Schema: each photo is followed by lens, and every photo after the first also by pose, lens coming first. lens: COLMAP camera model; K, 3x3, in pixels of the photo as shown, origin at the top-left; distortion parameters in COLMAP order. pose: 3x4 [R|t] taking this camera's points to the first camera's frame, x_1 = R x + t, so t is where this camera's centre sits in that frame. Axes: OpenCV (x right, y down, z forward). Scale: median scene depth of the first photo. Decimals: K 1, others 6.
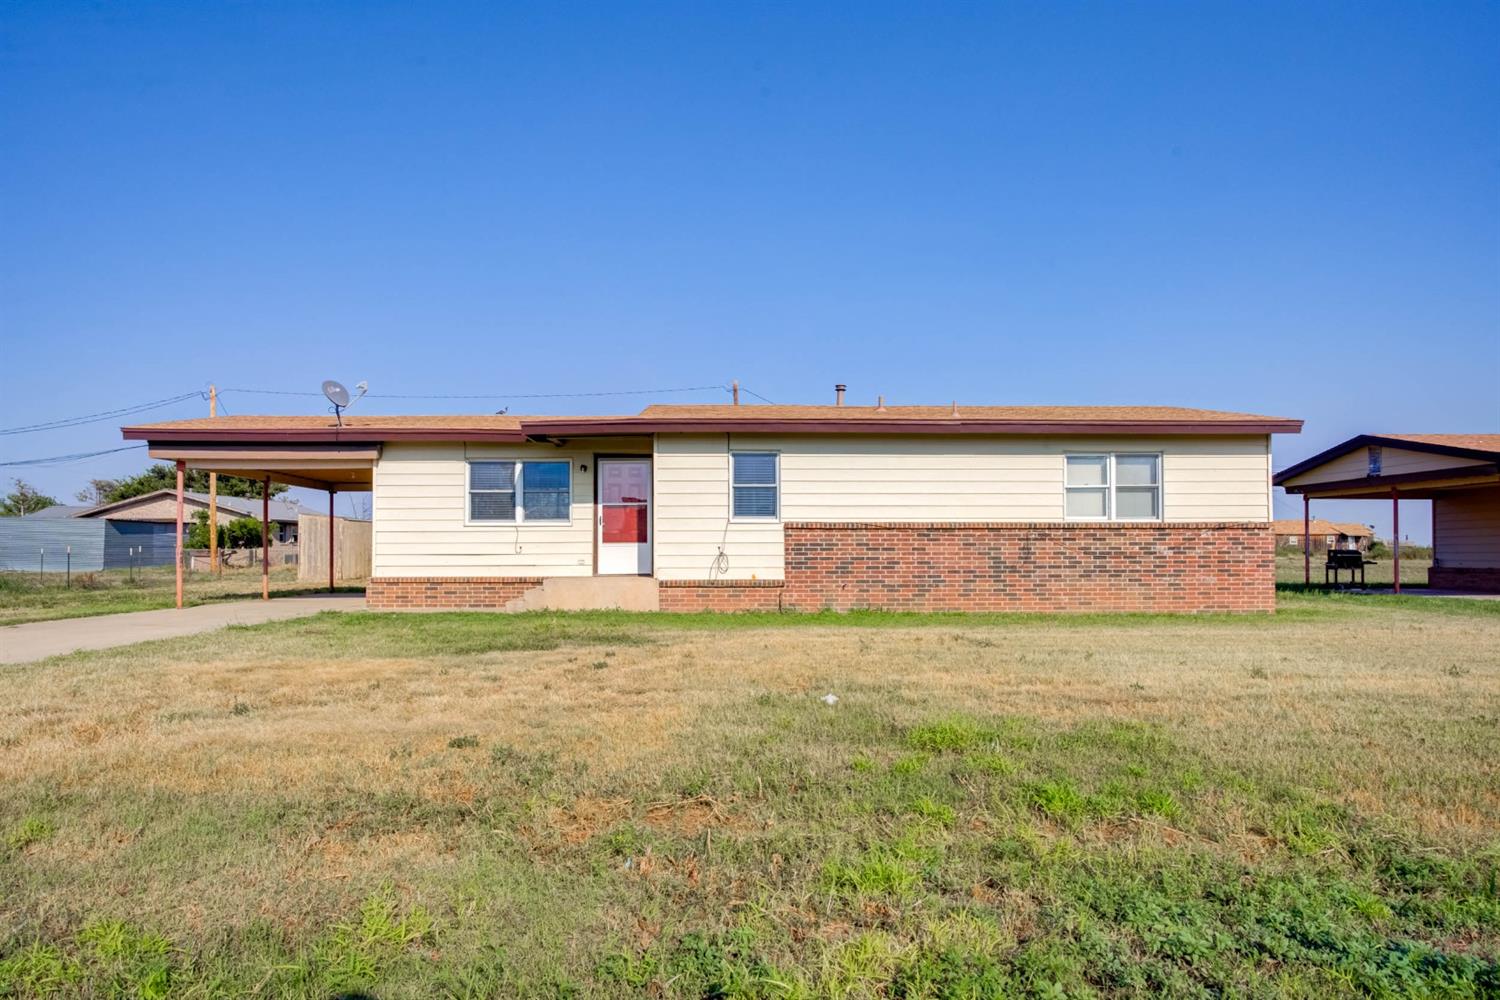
lens RADIAL K [[935.7, 0, 750.0], [0, 935.7, 500.0], [0, 0, 1]] dist [-0.012546, -0.000603]
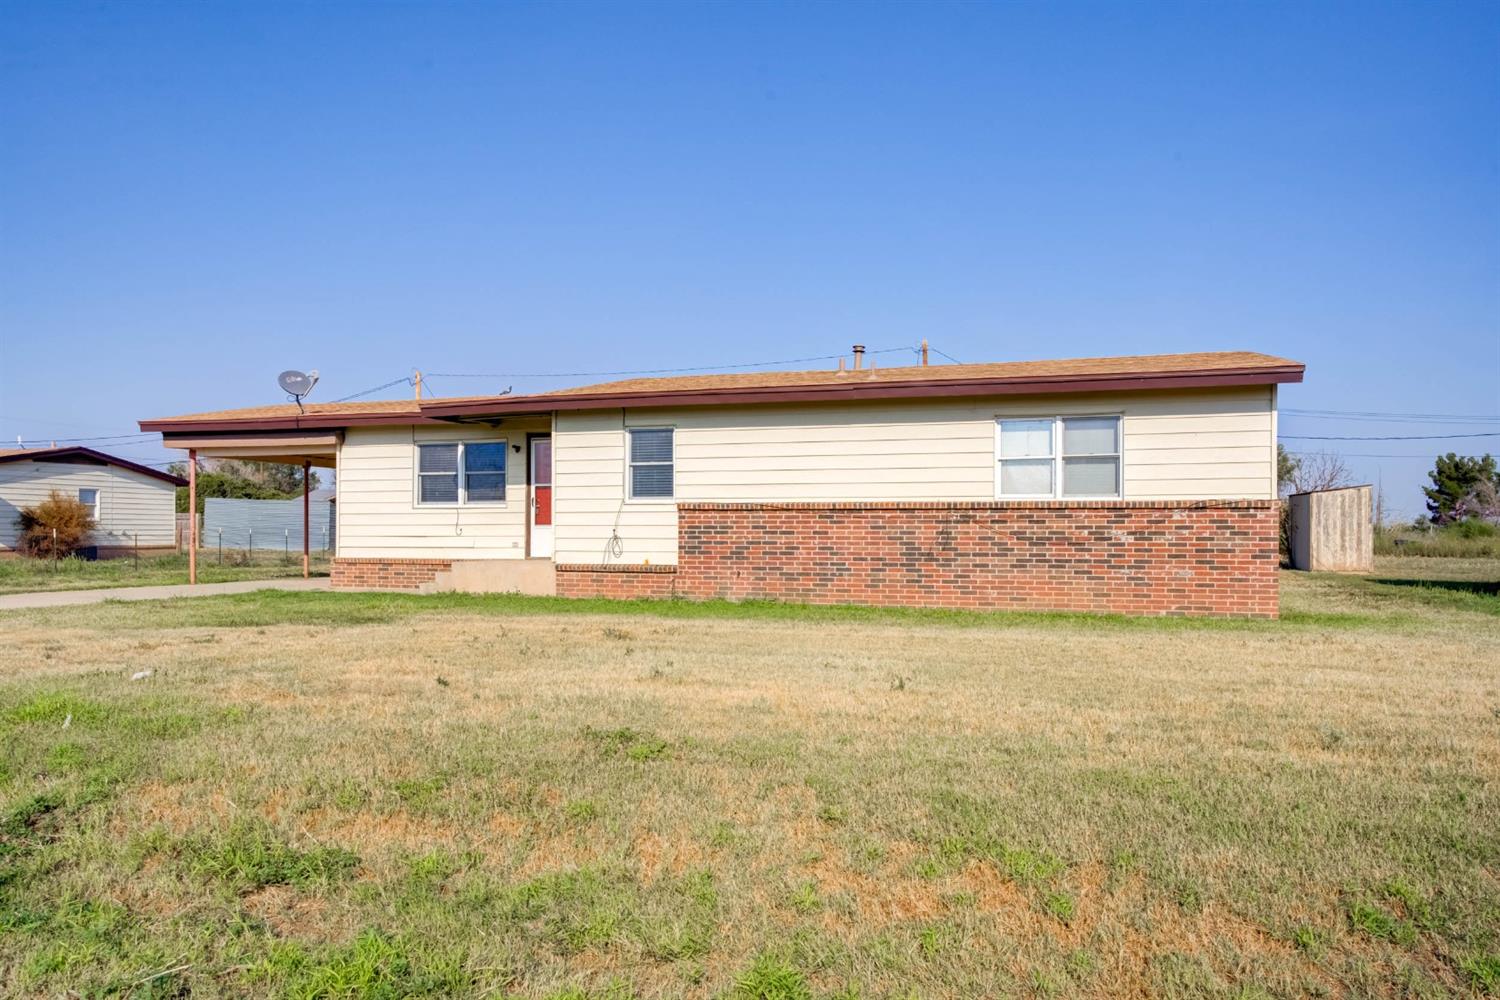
lens RADIAL K [[1049.0, 0, 750.0], [0, 1049.0, 500.0], [0, 0, 1]] dist [0.007406, 0.000661]
pose [[0.944906, -0.005999, -0.327287, 0.437537], [0.013482, 0.999697, 0.020601, 0.000443], [0.327065, -0.023879, 0.944700, 0.045499]]
